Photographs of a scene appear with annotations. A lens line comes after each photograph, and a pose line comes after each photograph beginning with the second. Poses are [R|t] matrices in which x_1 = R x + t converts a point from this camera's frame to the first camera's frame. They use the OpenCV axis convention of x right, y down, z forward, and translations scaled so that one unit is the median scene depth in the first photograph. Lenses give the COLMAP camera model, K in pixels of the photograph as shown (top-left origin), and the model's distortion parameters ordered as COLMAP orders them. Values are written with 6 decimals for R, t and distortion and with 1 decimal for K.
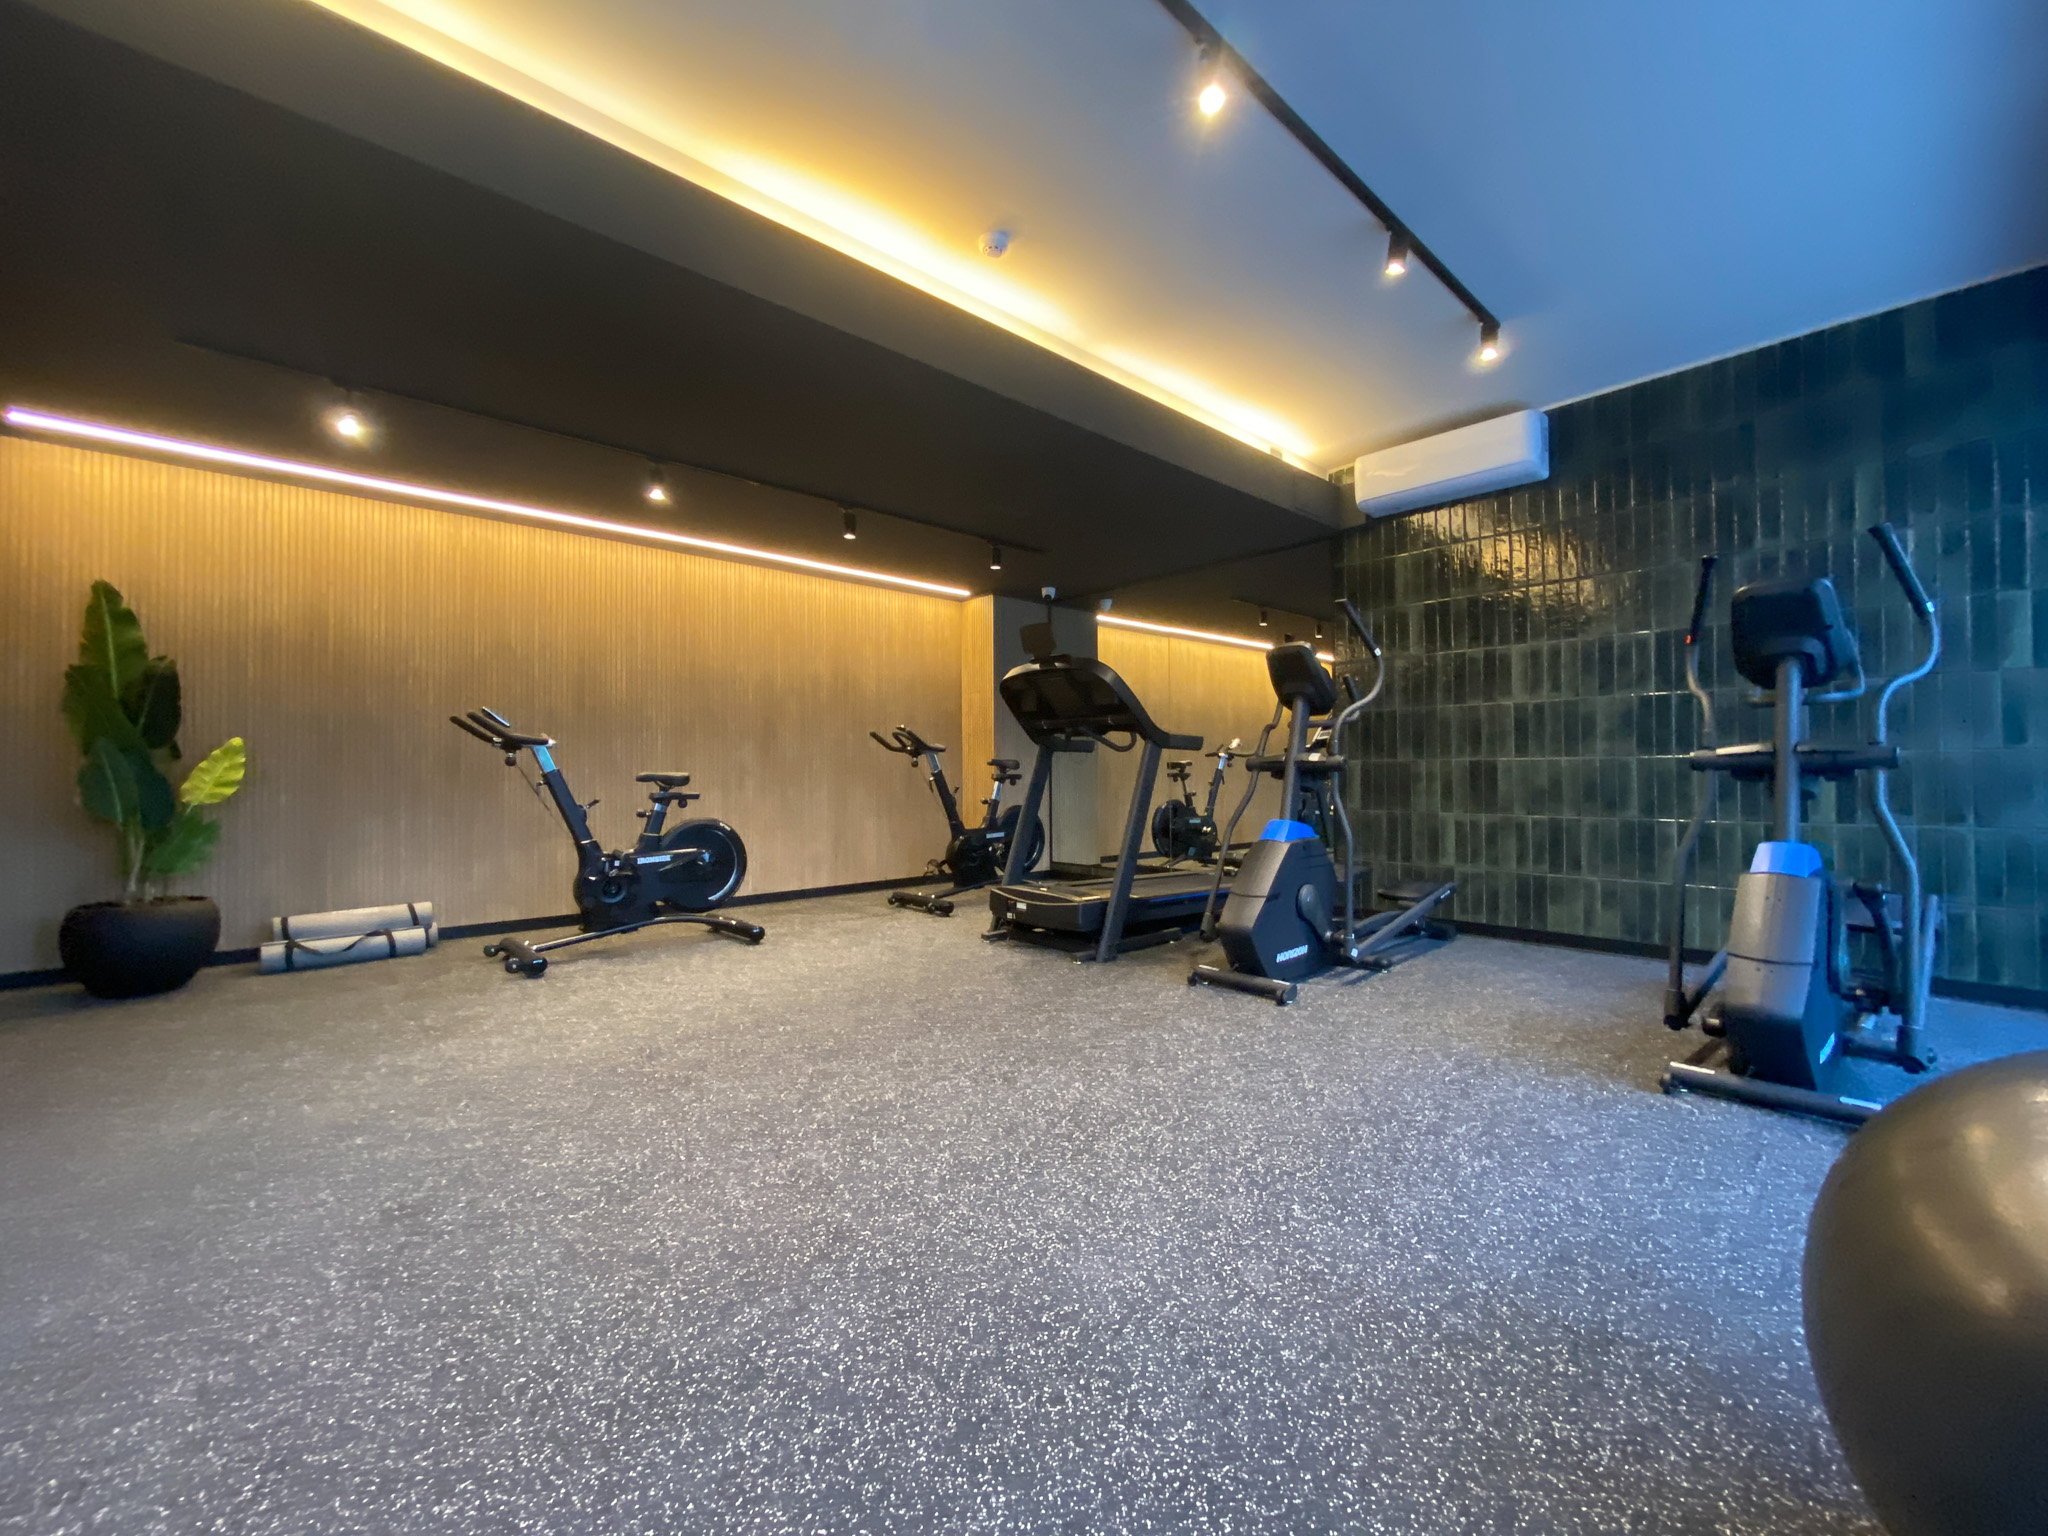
lens RADIAL K [[830.3, 0, 1024.1], [0, 830.3, 763.0], [0, 0, 1]] dist [-0.000627, 0.000657]
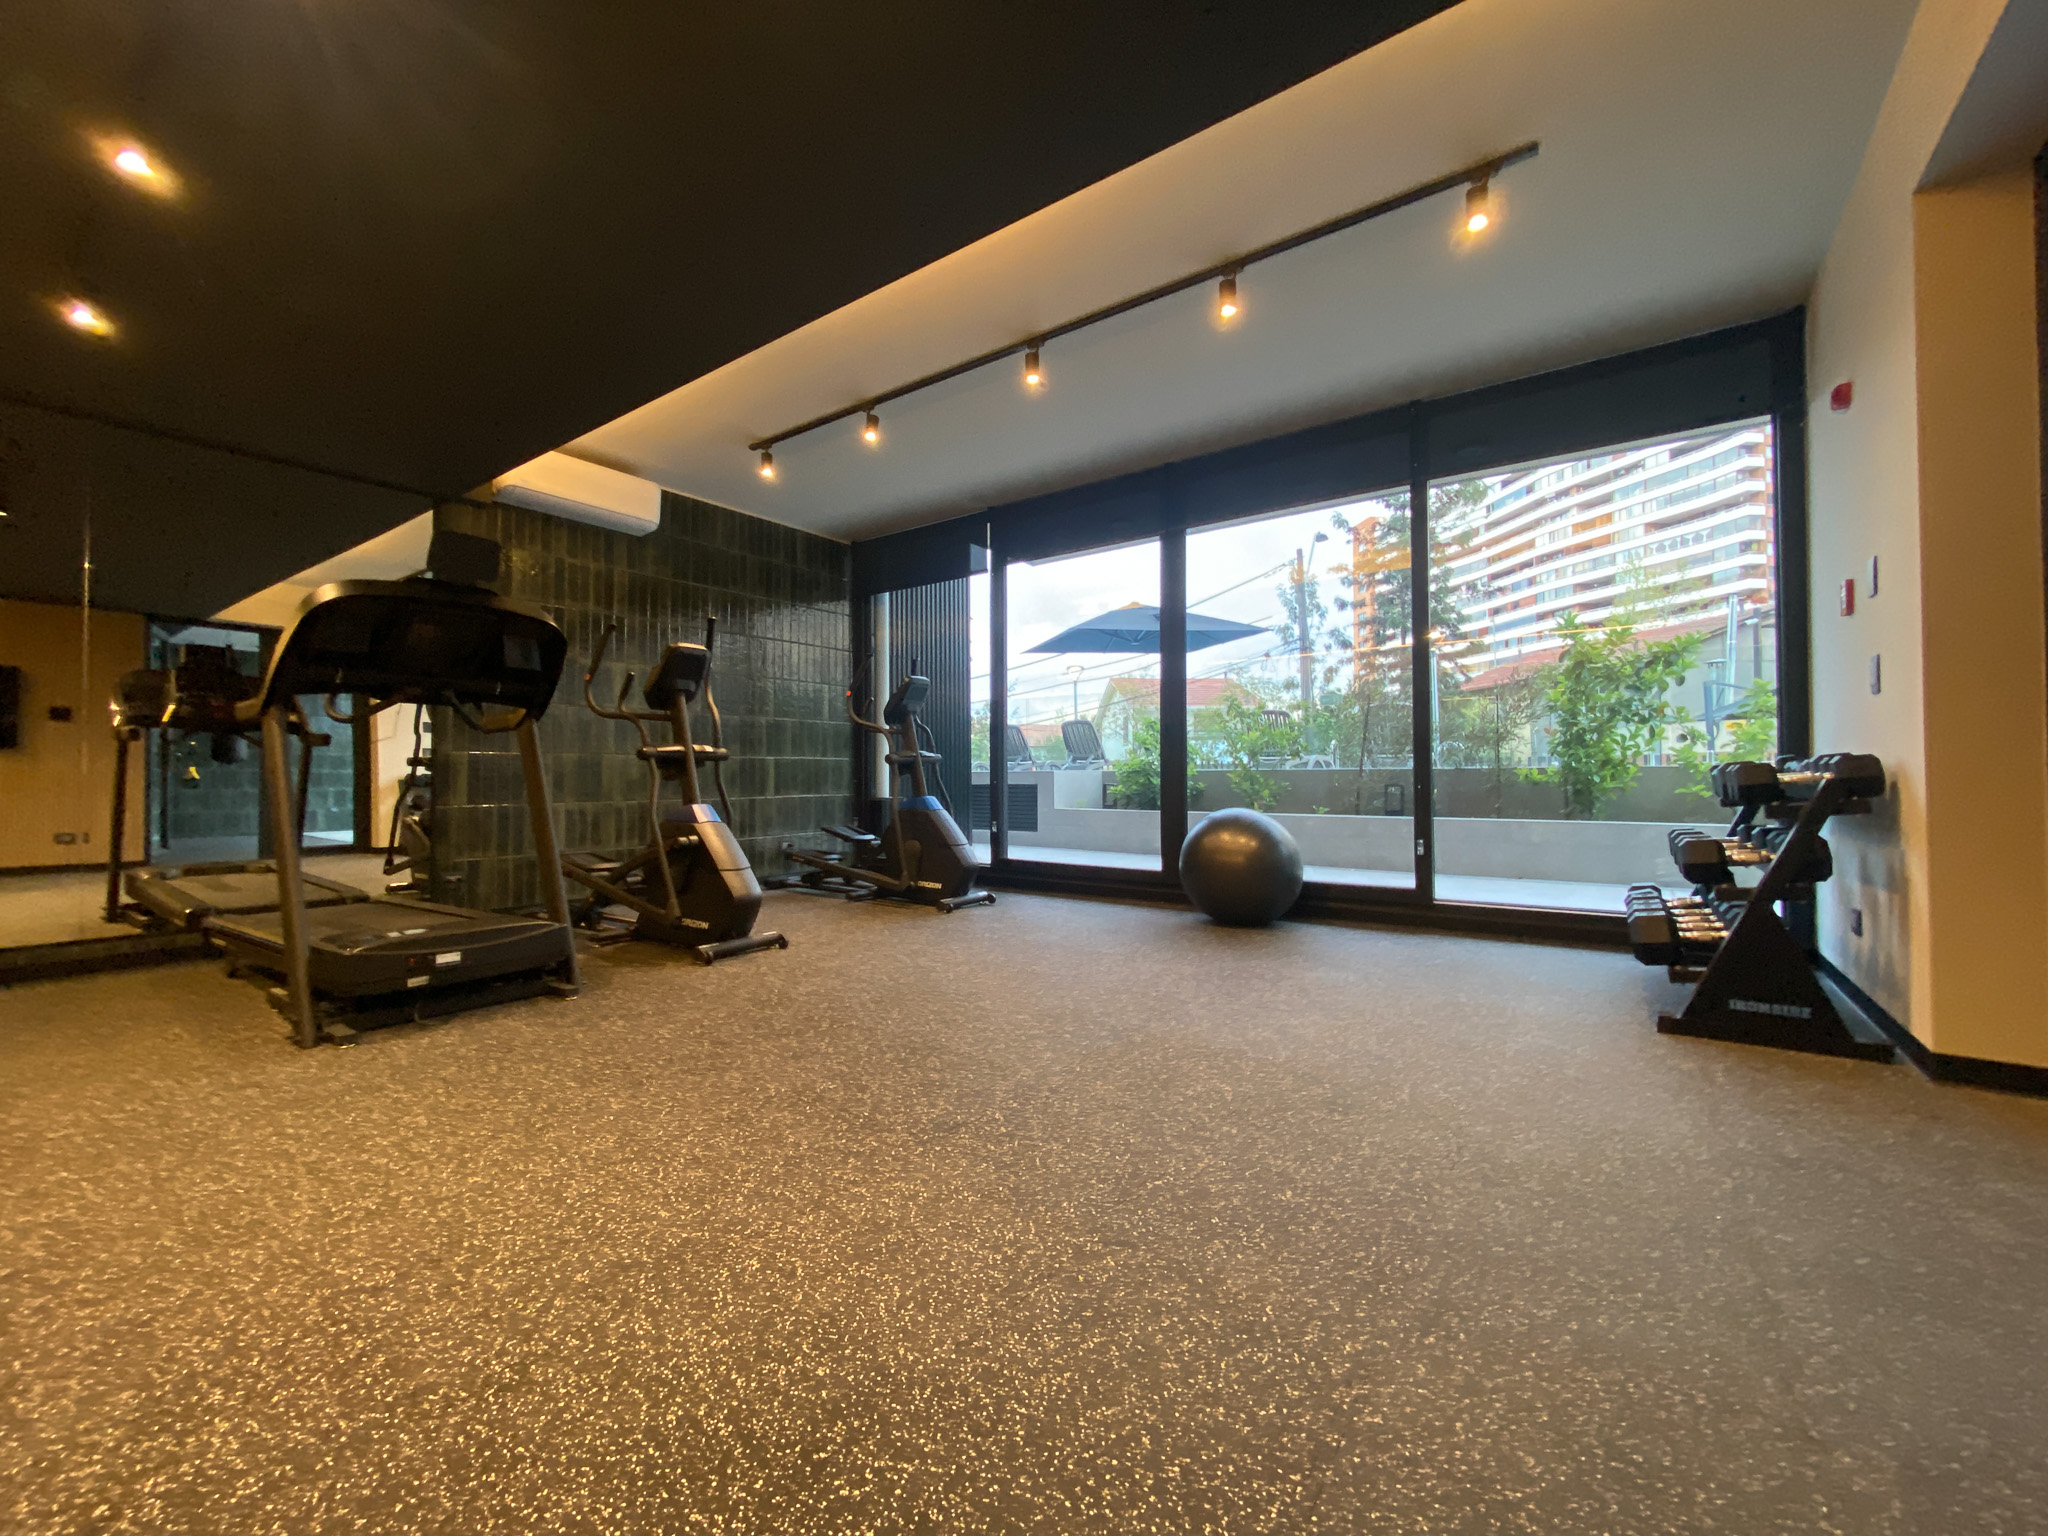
lens RADIAL K [[830.3, 0, 1024.1], [0, 830.3, 770.0], [0, 0, 1]] dist [-0.000627, 0.000657]
pose [[-0.206670, 0.009732, 0.978362, -0.728320], [-0.000307, 0.999950, -0.010012, 0.028783], [-0.978411, -0.002370, -0.206657, 0.673149]]
